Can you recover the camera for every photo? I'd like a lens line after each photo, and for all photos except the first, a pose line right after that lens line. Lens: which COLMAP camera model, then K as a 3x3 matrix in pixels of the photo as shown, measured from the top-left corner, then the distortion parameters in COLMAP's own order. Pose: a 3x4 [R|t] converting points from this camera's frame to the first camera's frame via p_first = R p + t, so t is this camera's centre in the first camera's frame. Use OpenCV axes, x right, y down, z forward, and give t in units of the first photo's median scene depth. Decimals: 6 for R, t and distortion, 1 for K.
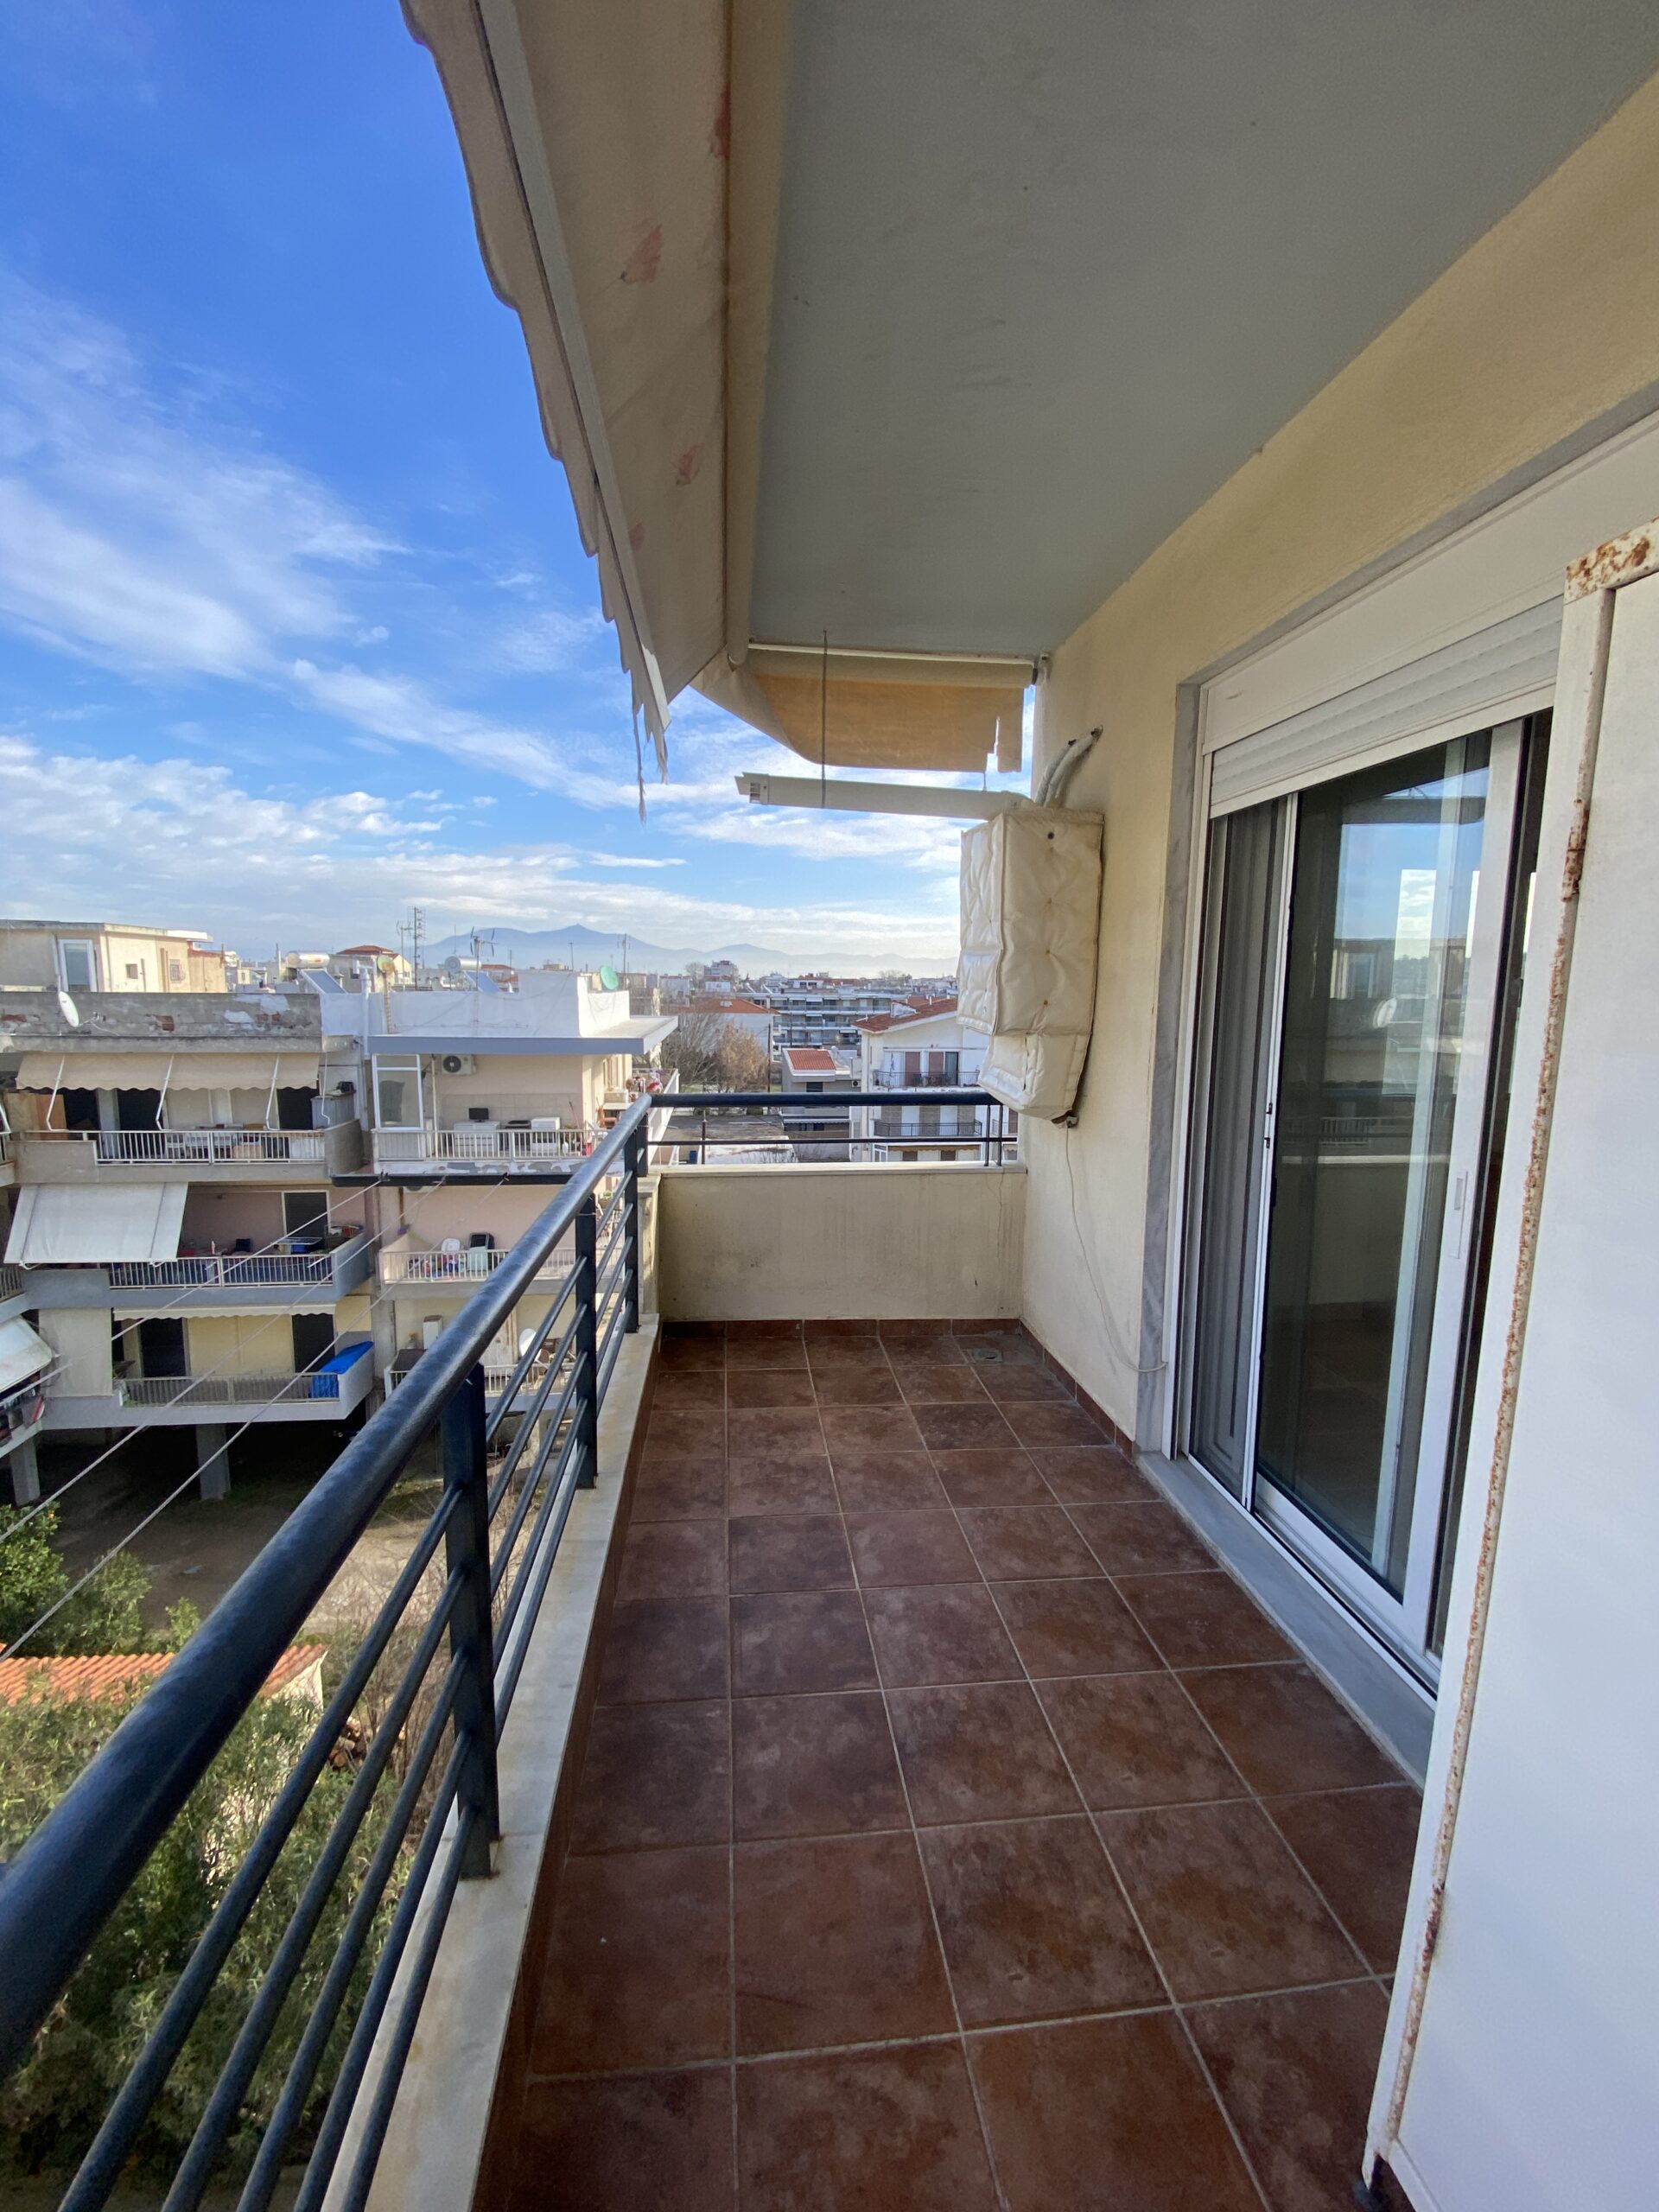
lens RADIAL K [[888.8, 0, 831.8], [0, 888.8, 1100.4], [0, 0, 1]] dist [0.014836, -0.019426]
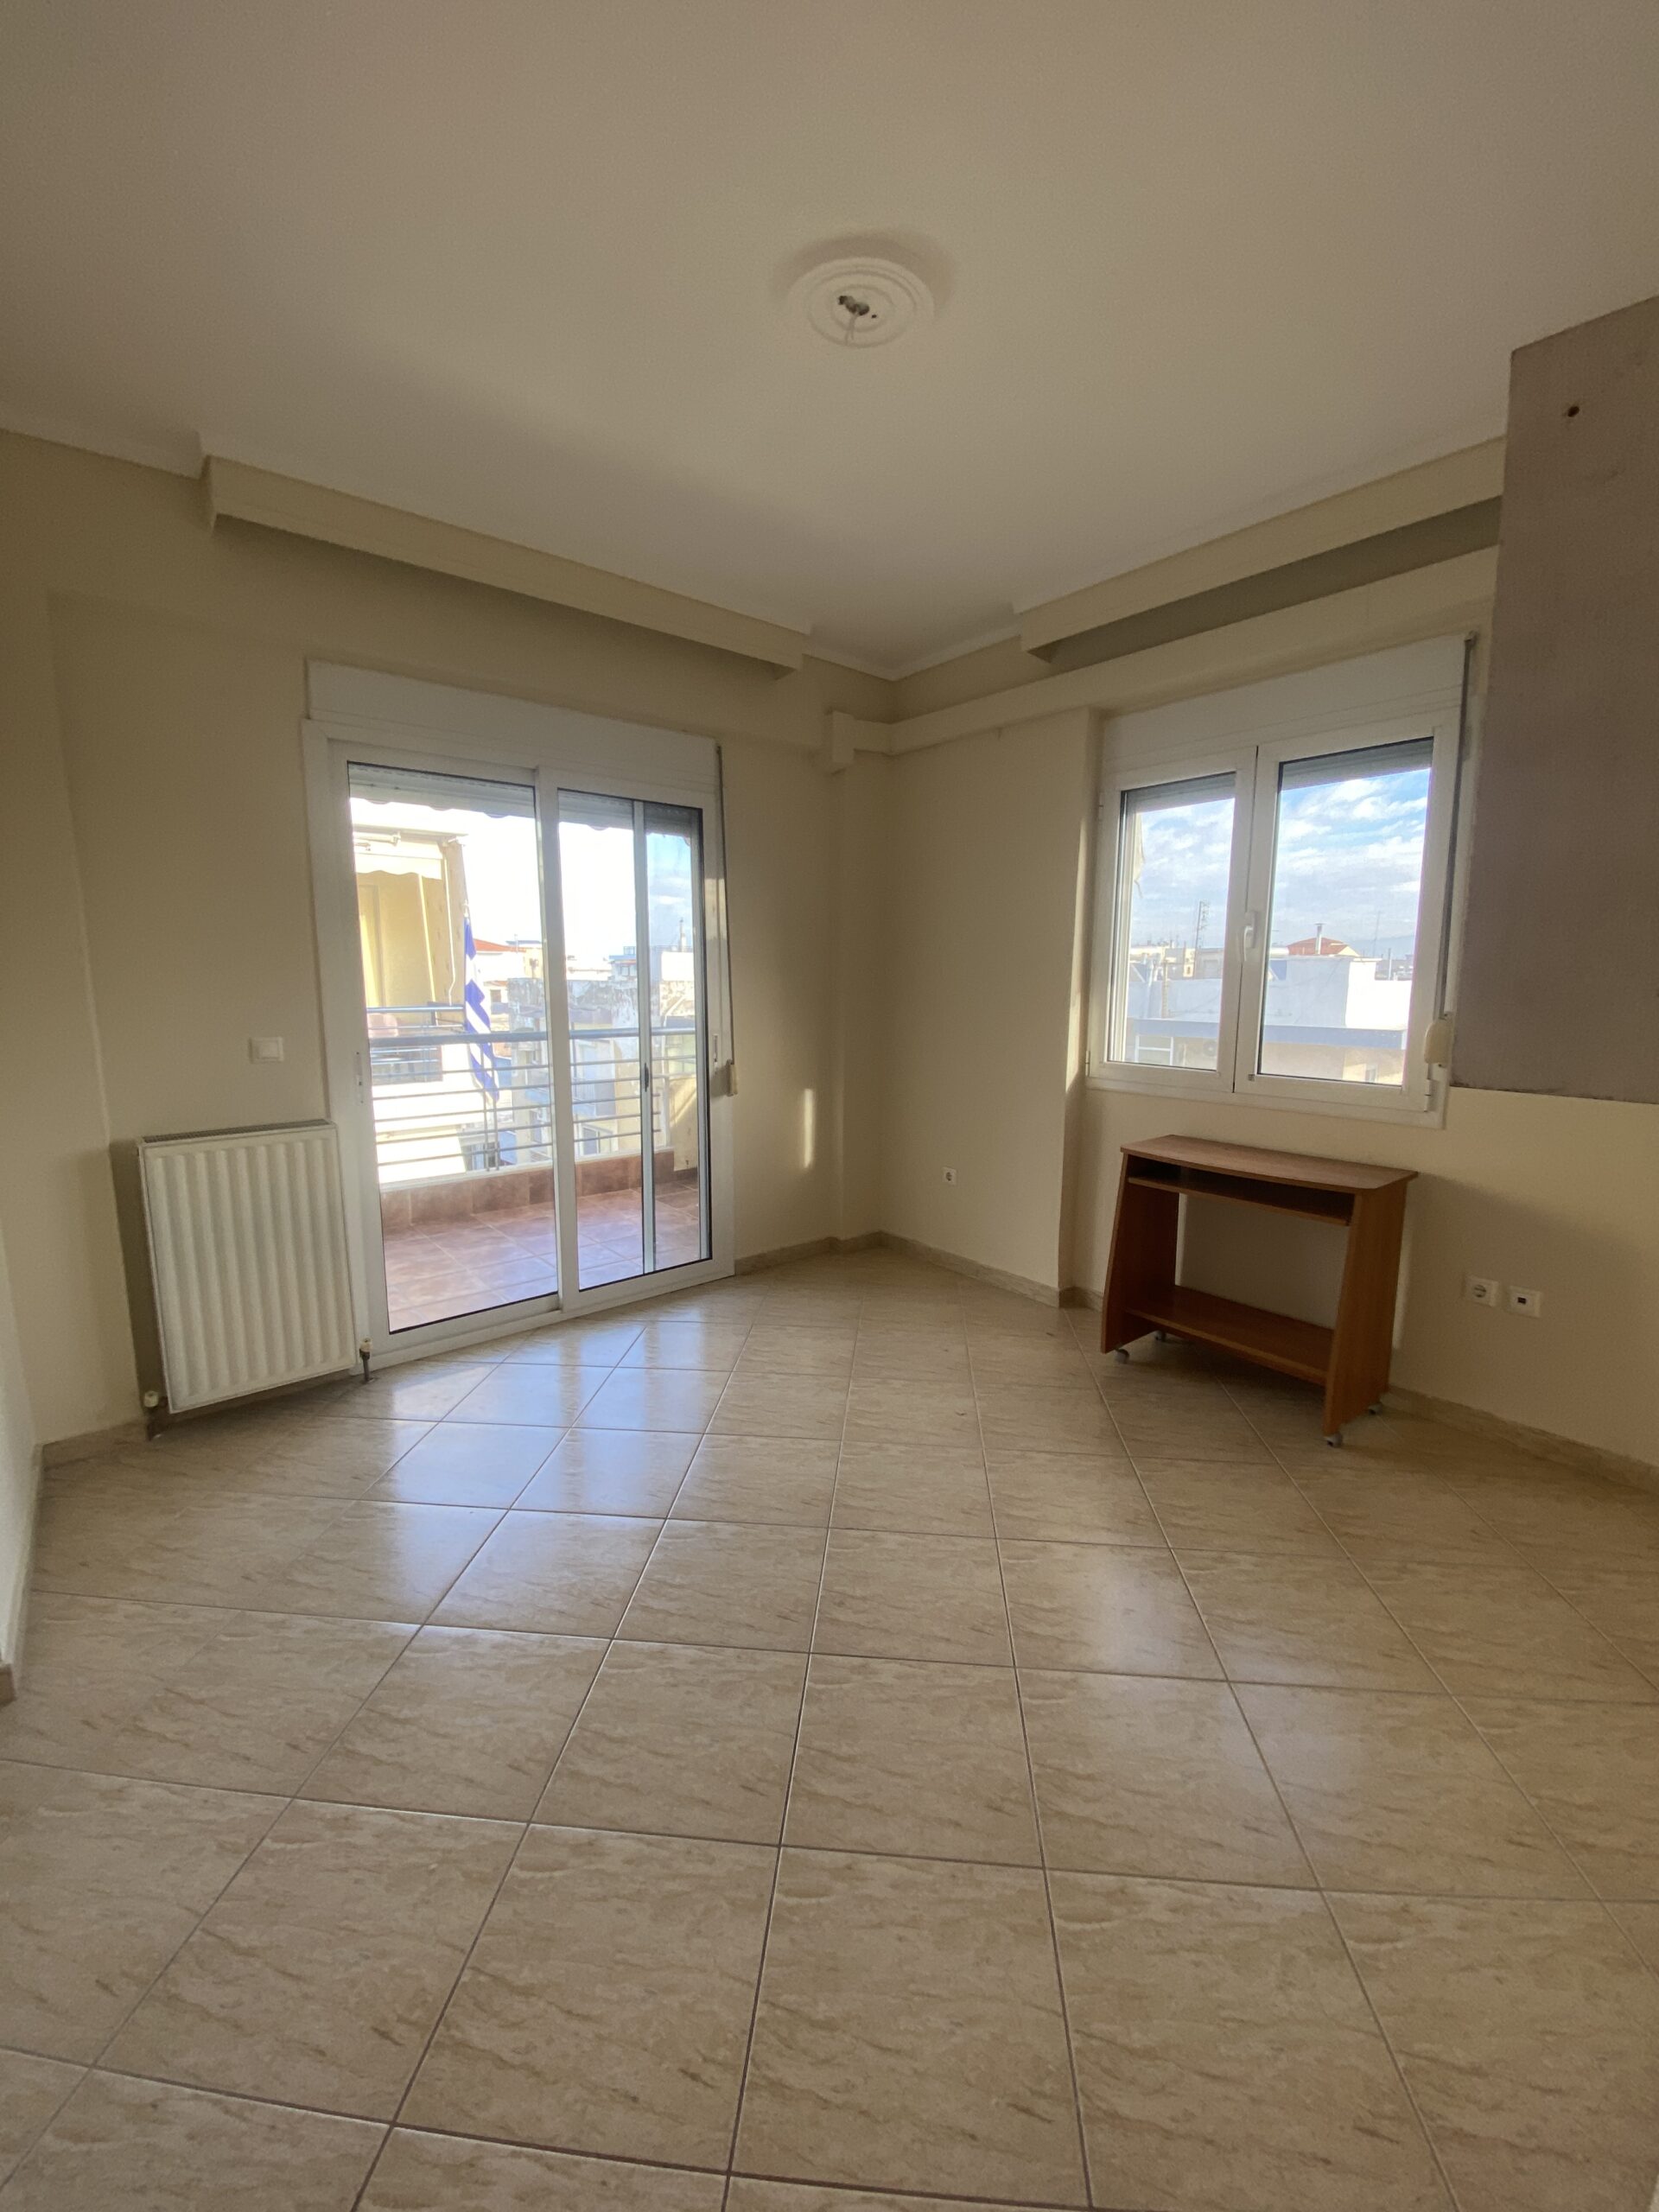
lens RADIAL K [[891.1, 0, 842.9], [0, 891.1, 1098.0], [0, 0, 1]] dist [0.062348, -0.030986]
pose [[0.552404, 0.113455, -0.825819, 2.163977], [-0.111322, 0.991861, 0.061802, -0.001481], [0.826110, 0.057792, 0.560538, 0.437379]]
